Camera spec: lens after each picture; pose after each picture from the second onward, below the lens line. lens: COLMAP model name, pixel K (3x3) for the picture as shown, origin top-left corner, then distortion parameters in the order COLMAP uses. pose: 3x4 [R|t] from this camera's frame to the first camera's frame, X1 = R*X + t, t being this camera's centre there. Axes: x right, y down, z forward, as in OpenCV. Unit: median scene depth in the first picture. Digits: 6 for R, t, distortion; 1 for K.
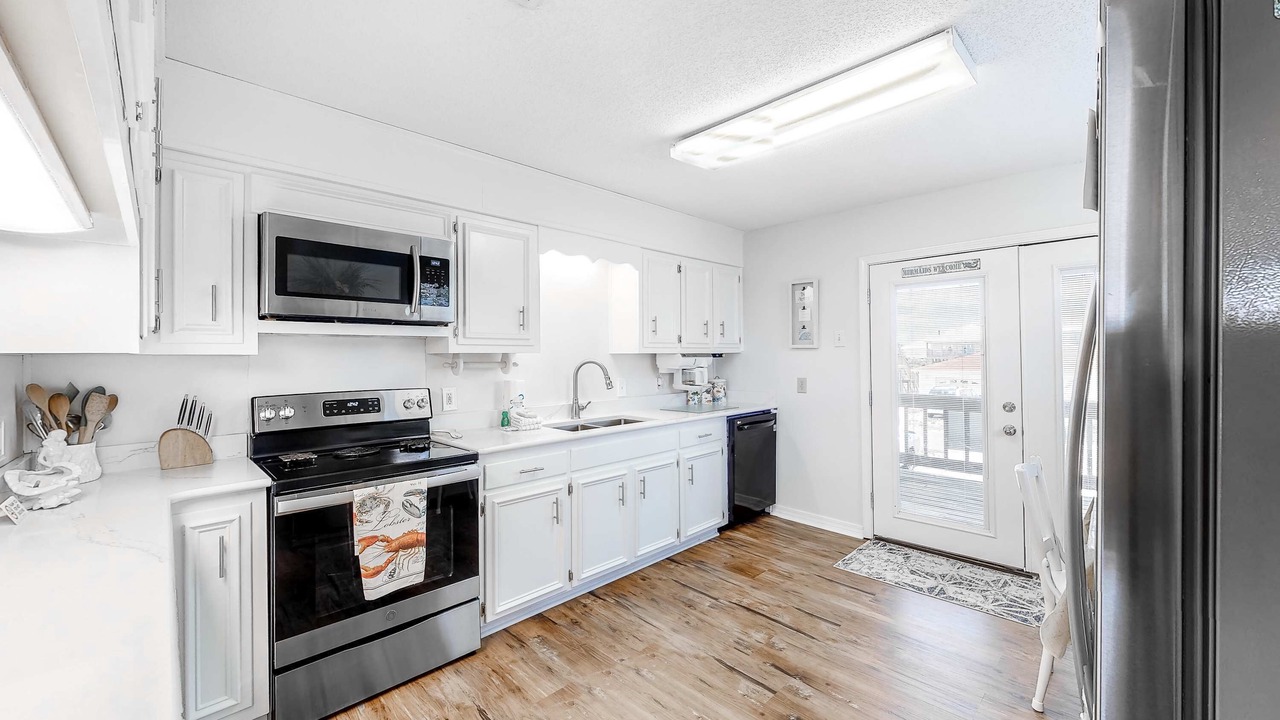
lens RADIAL K [[496.6, 0, 669.0], [0, 496.6, 359.8], [0, 0, 1]] dist [0.001933, 0.000034]
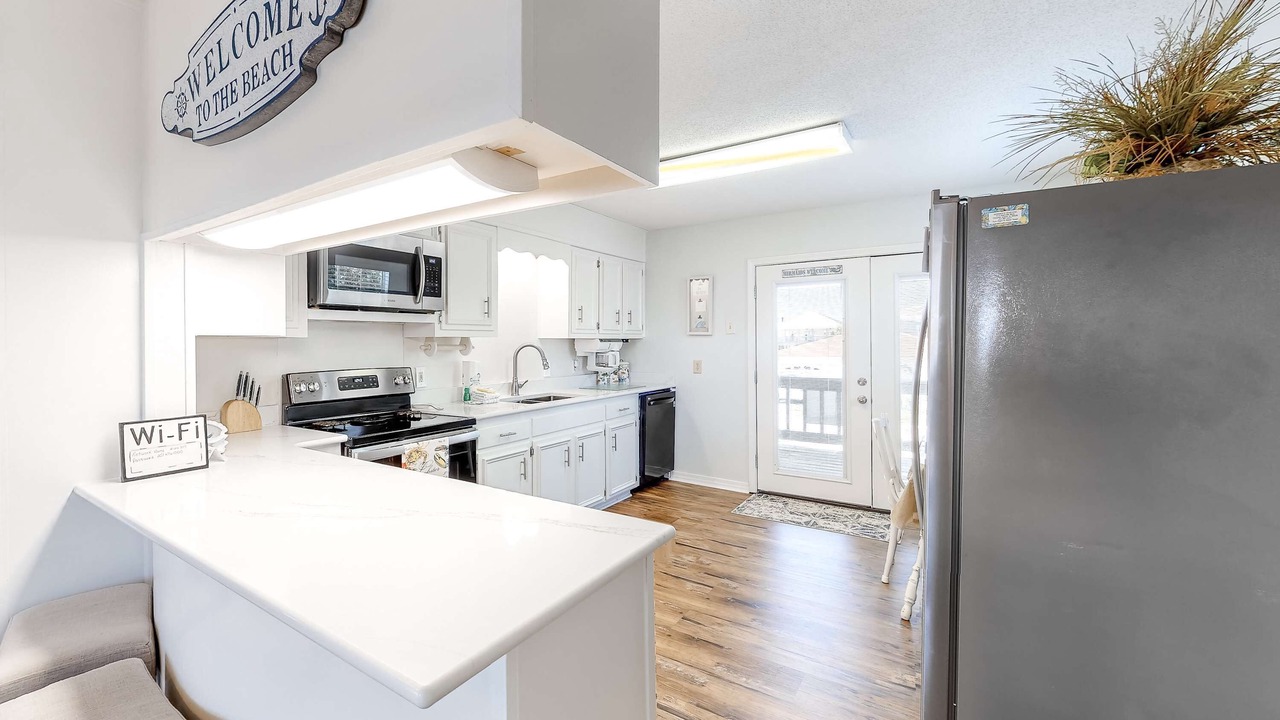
lens RADIAL K [[479.3, 0, 632.2], [0, 479.3, 352.6], [0, 0, 1]] dist [0.002259, 0.000129]
pose [[0.986029, 0.002192, 0.166559, -0.117098], [-0.004890, 0.999863, 0.015795, 0.002321], [-0.166501, -0.016389, 0.985905, -0.131756]]
